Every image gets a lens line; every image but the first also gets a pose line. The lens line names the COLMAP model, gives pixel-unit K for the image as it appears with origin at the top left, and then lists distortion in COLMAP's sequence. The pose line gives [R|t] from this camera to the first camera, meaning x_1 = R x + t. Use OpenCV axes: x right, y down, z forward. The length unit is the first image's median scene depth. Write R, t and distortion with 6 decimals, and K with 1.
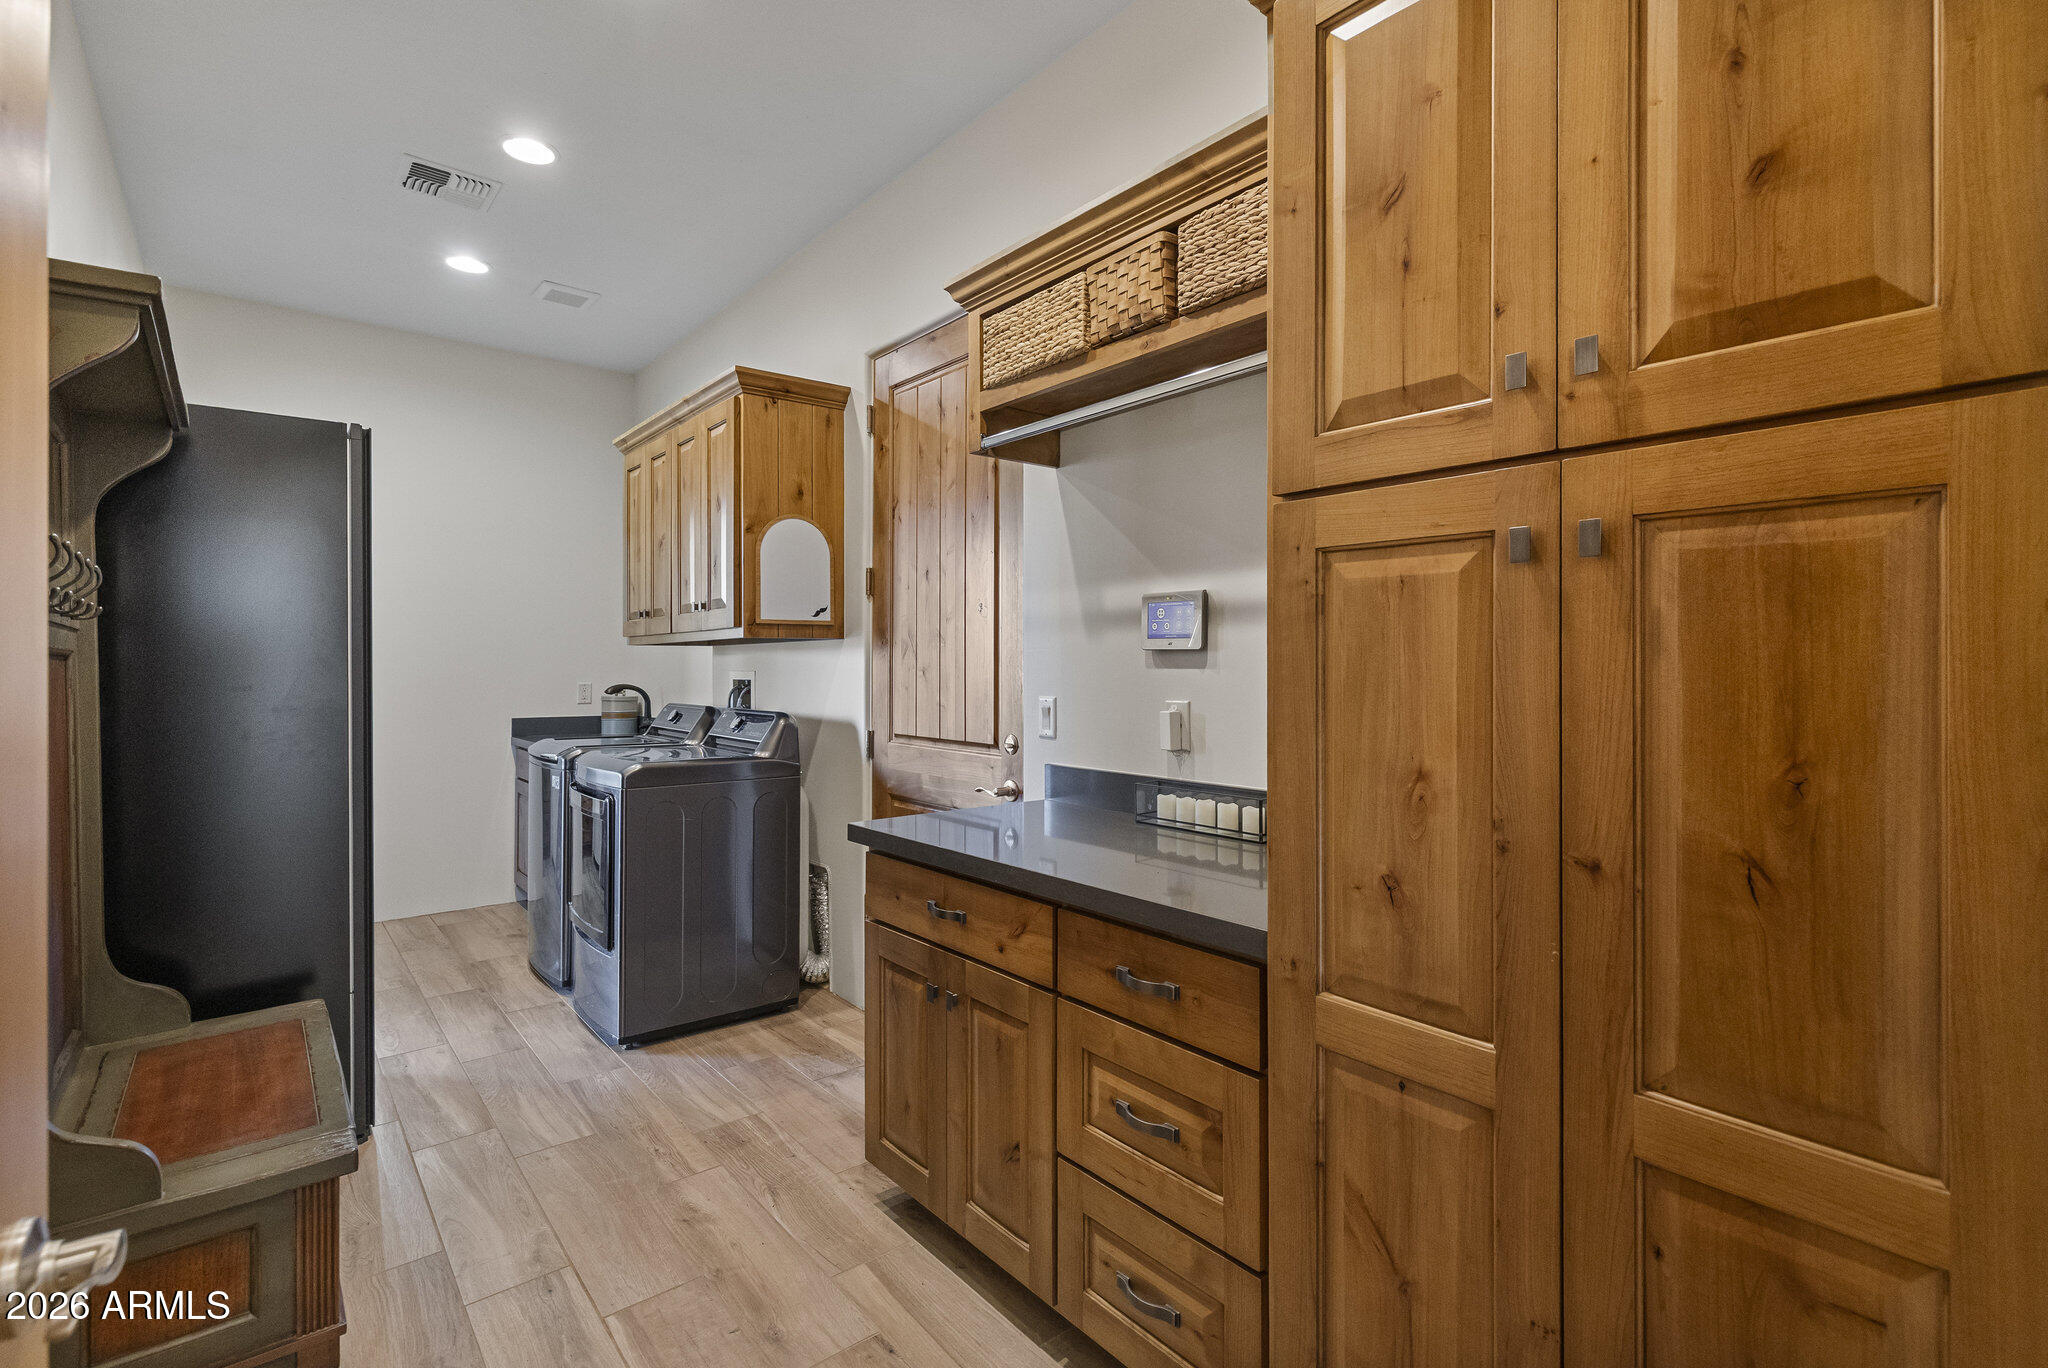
lens RADIAL K [[948.7, 0, 1022.7], [0, 948.7, 671.7], [0, 0, 1]] dist [0.001969, 0.000043]
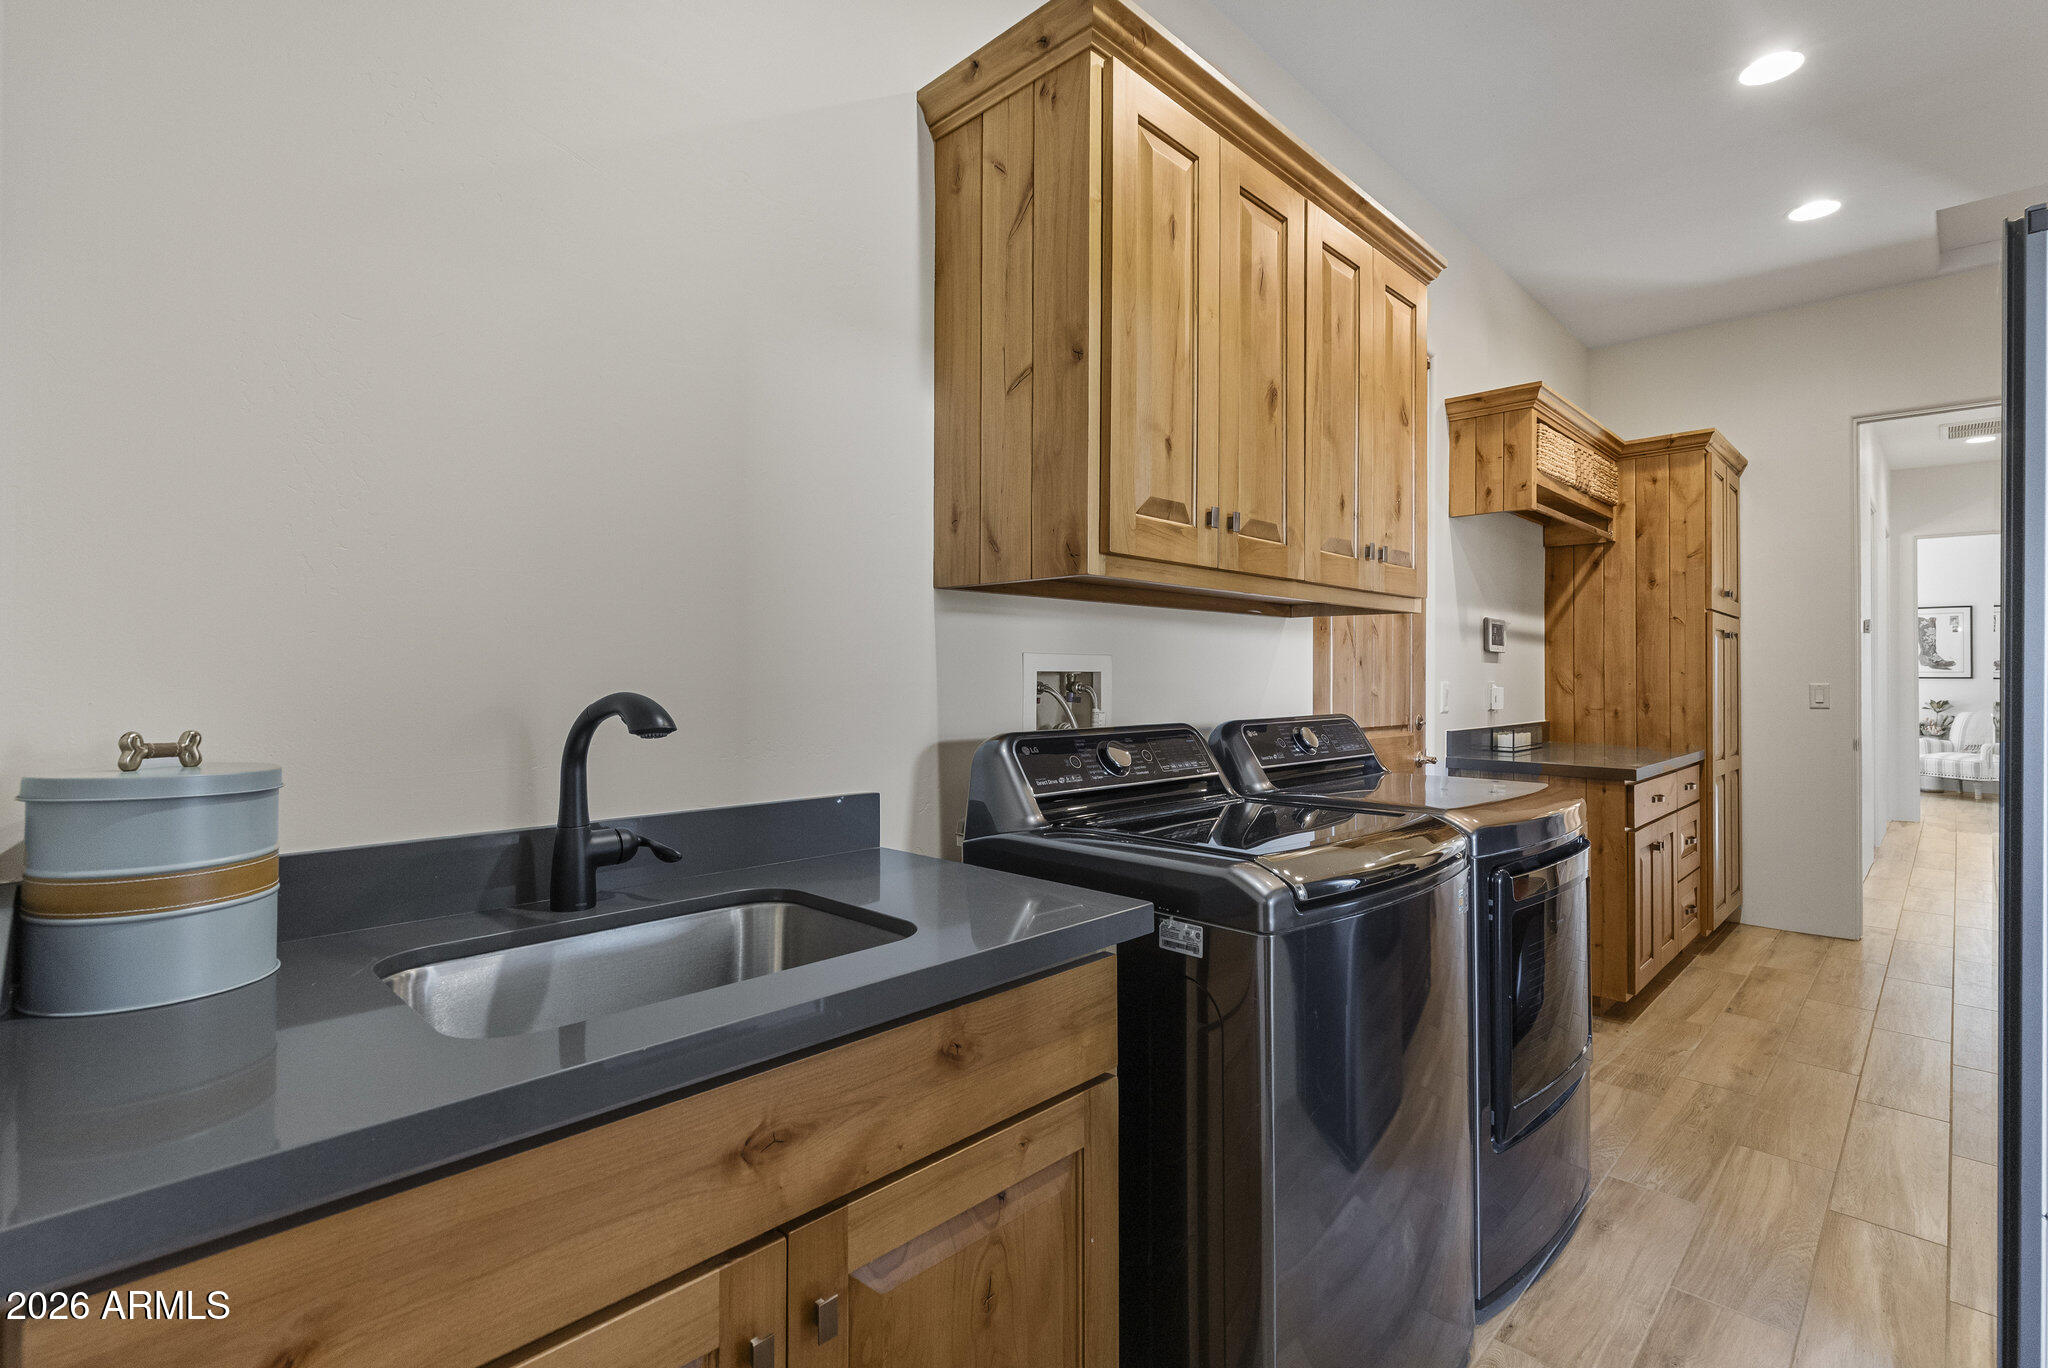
lens RADIAL K [[948.7, 0, 1075.5], [0, 948.7, 678.4], [0, 0, 1]] dist [0.001969, 0.000043]
pose [[-0.136081, 0.005392, 0.990683, -1.341570], [0.003957, 0.999980, -0.004899, 0.027215], [-0.990690, 0.003253, -0.136100, 1.837970]]
